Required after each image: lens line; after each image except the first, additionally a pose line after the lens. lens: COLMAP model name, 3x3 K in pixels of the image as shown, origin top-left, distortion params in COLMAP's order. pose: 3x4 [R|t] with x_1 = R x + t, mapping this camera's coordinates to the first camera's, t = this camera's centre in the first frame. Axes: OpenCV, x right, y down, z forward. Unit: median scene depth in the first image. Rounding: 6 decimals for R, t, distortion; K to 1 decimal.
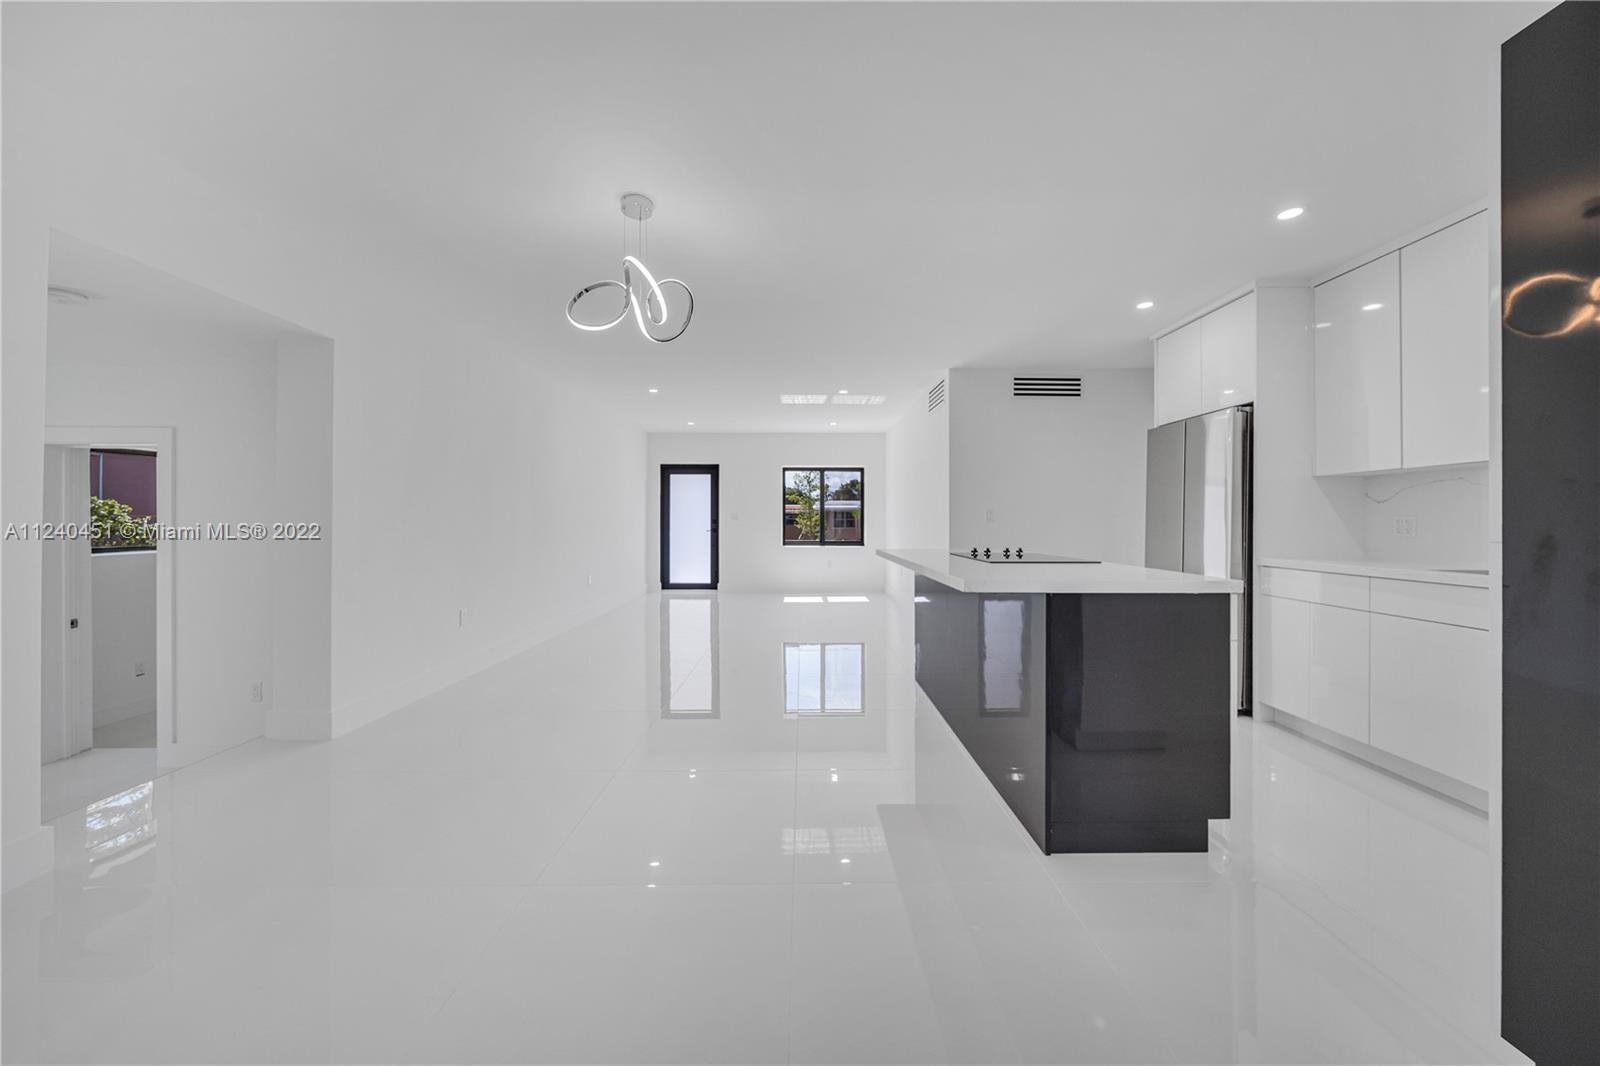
lens RADIAL K [[574.6, 0, 805.7], [0, 574.6, 518.2], [0, 0, 1]] dist [-0.002865, -0.000033]
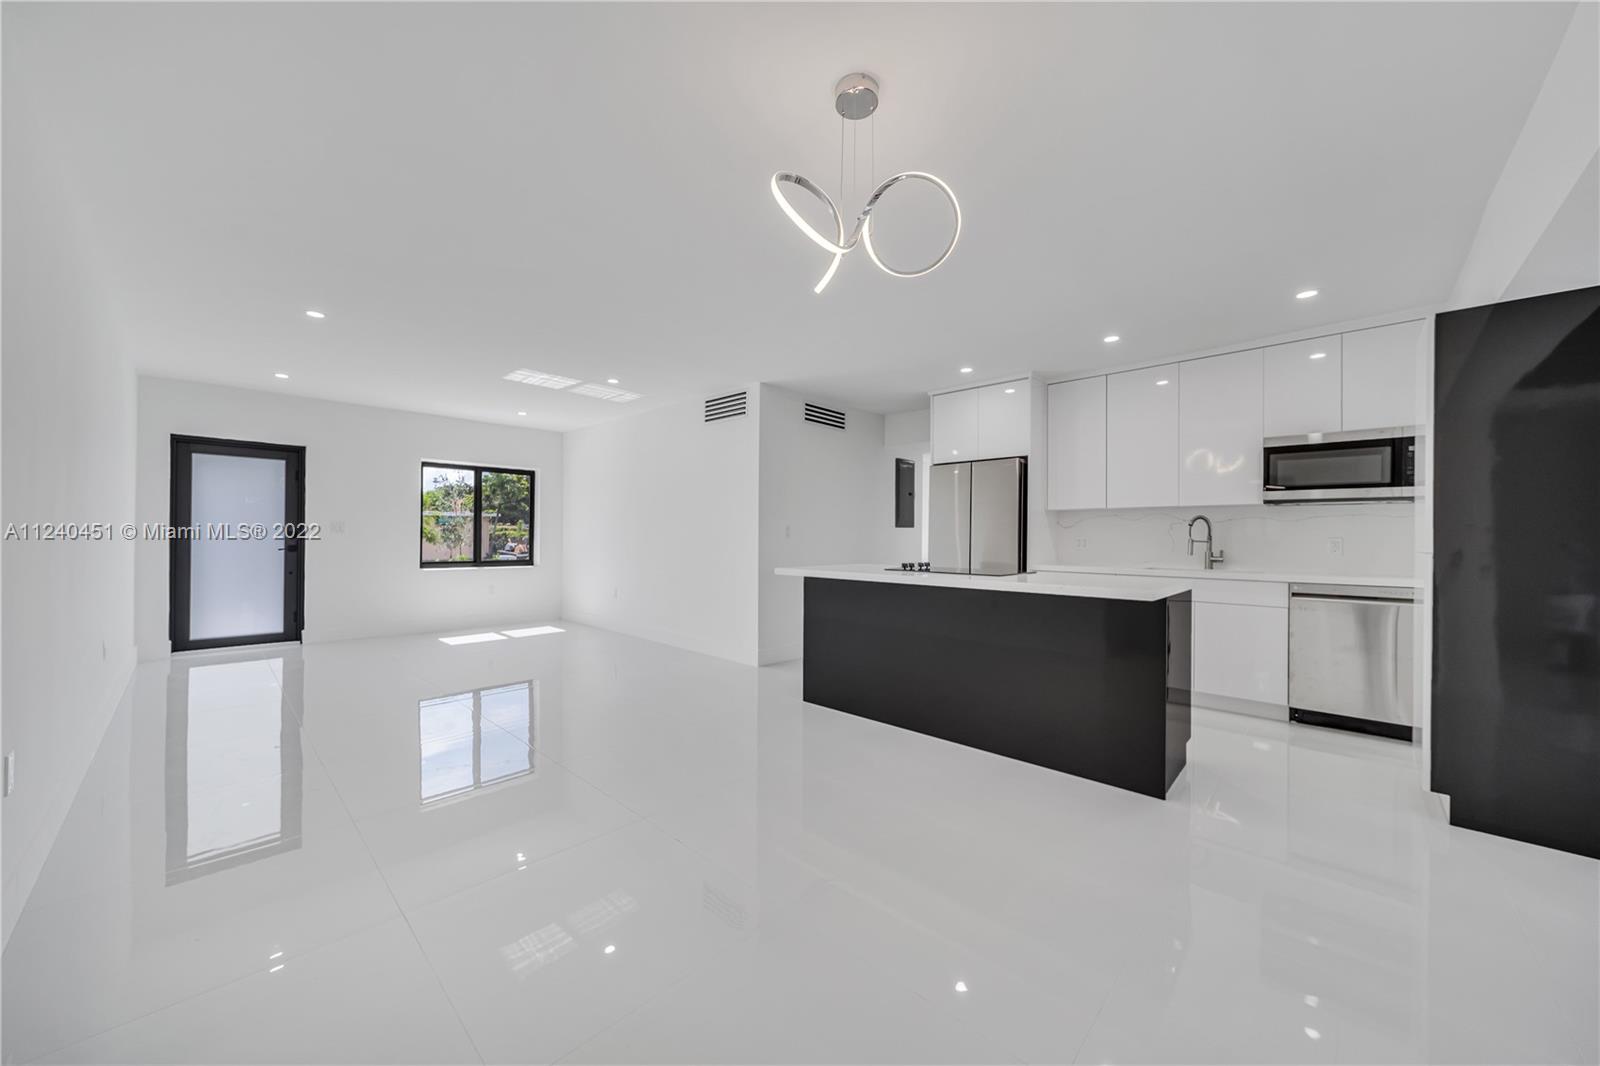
lens RADIAL K [[575.1, 0, 803.0], [0, 575.1, 527.3], [0, 0, 1]] dist [-0.004534, -0.000054]
pose [[0.693001, 0.014938, 0.720782, -0.229792], [-0.009508, 0.999888, -0.011581, -0.000873], [-0.720874, 0.001173, 0.693065, 0.147647]]
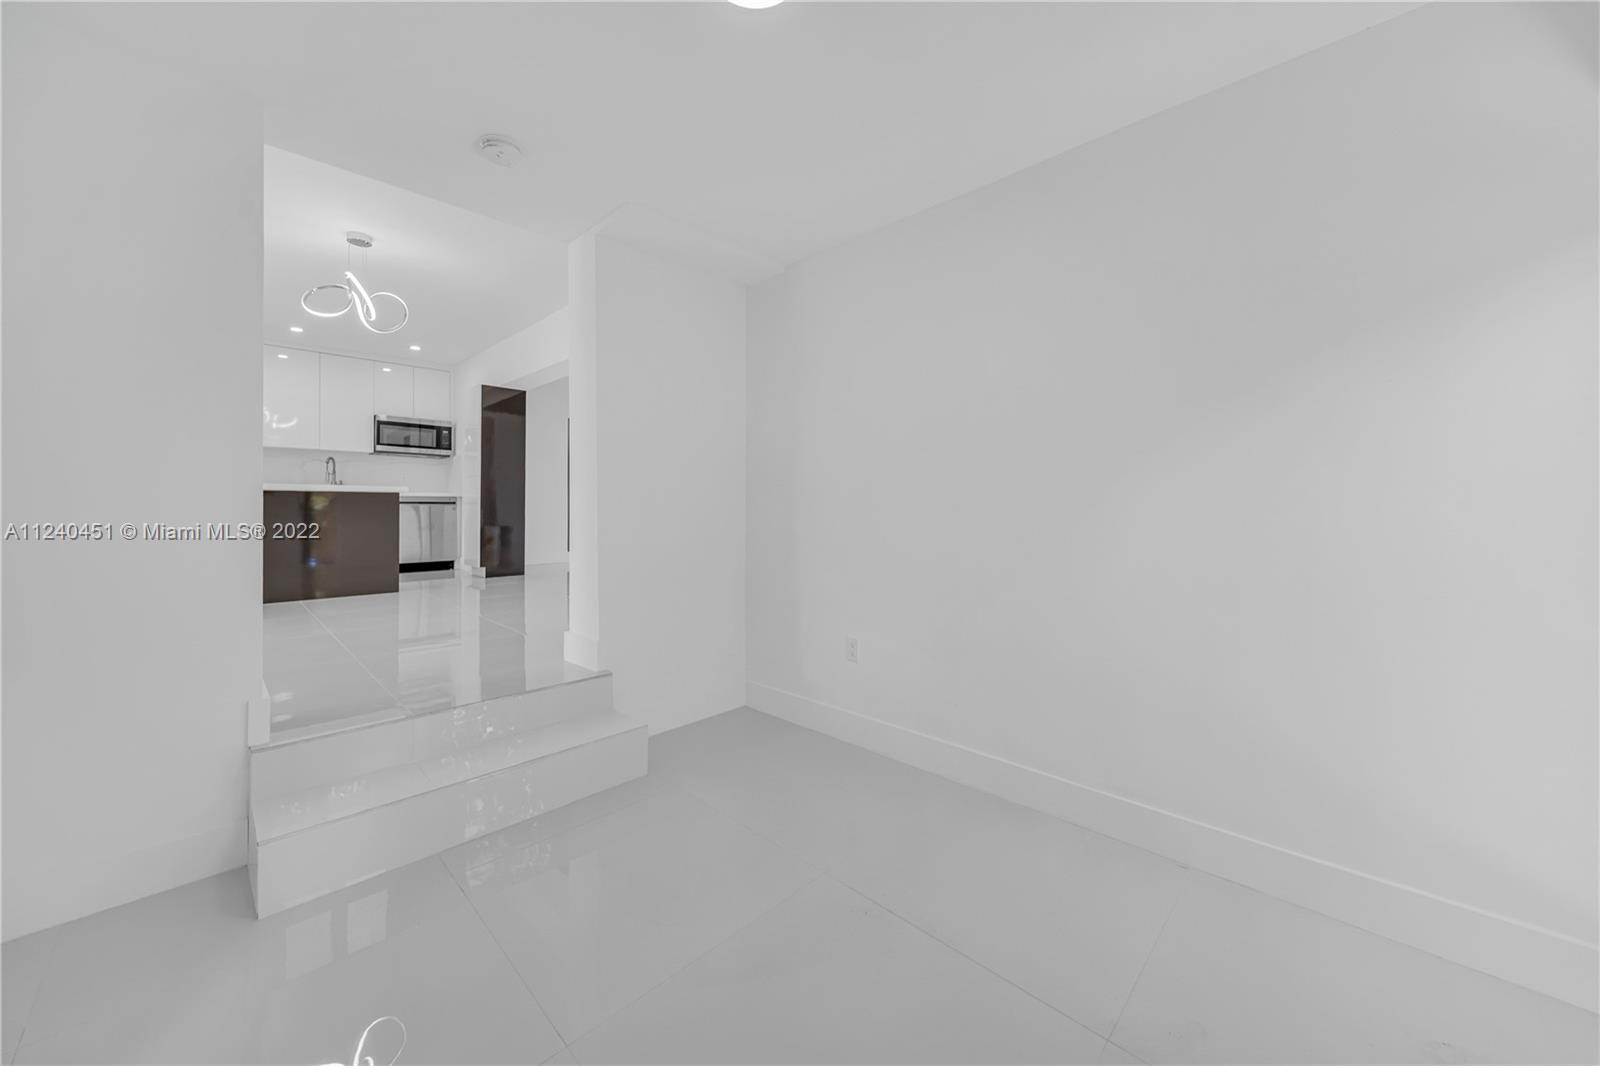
lens RADIAL K [[558.9, 0, 801.7], [0, 558.9, 509.2], [0, 0, 1]] dist [-0.000287, 0.000004]
pose [[-0.722359, -0.012149, 0.691411, -0.568348], [-0.011253, 0.999920, 0.005813, 0.034966], [-0.691426, -0.003582, -0.722438, 0.332944]]
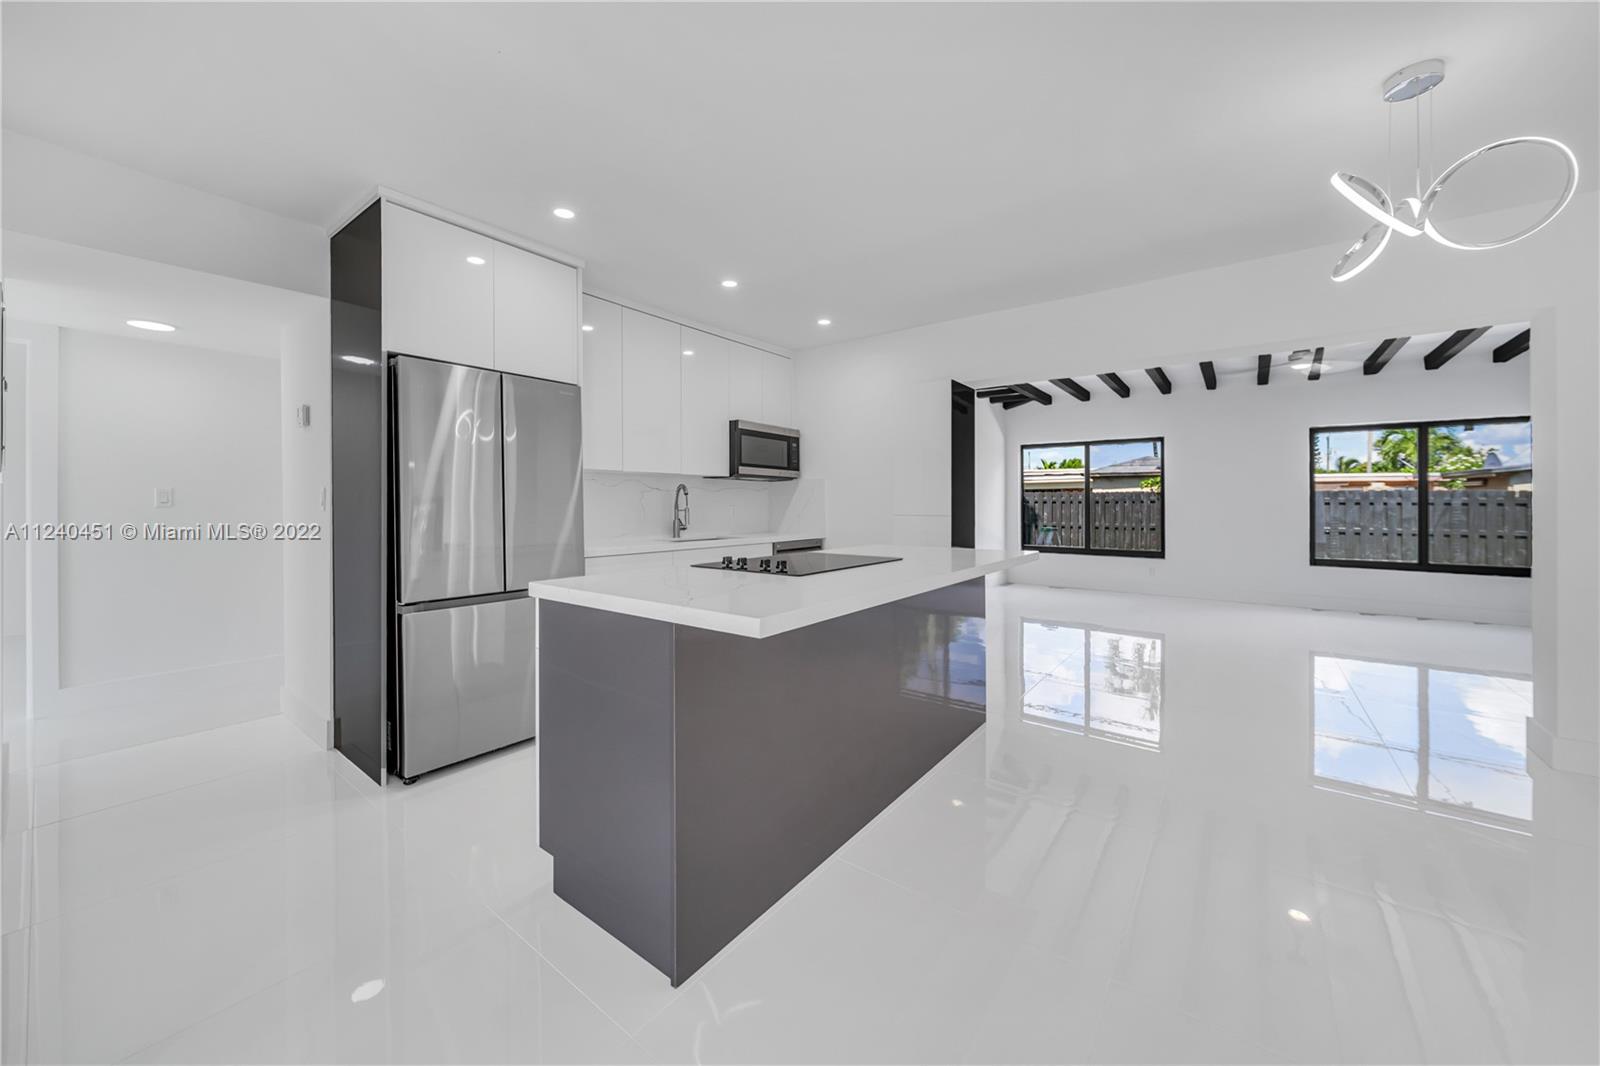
lens RADIAL K [[574.6, 0, 805.7], [0, 574.6, 518.2], [0, 0, 1]] dist [-0.002865, -0.000033]
pose [[-0.797852, -0.013543, 0.602701, -0.035639], [-0.001188, 0.999781, 0.020893, -0.001224], [-0.602852, 0.015953, -0.797694, 0.546829]]
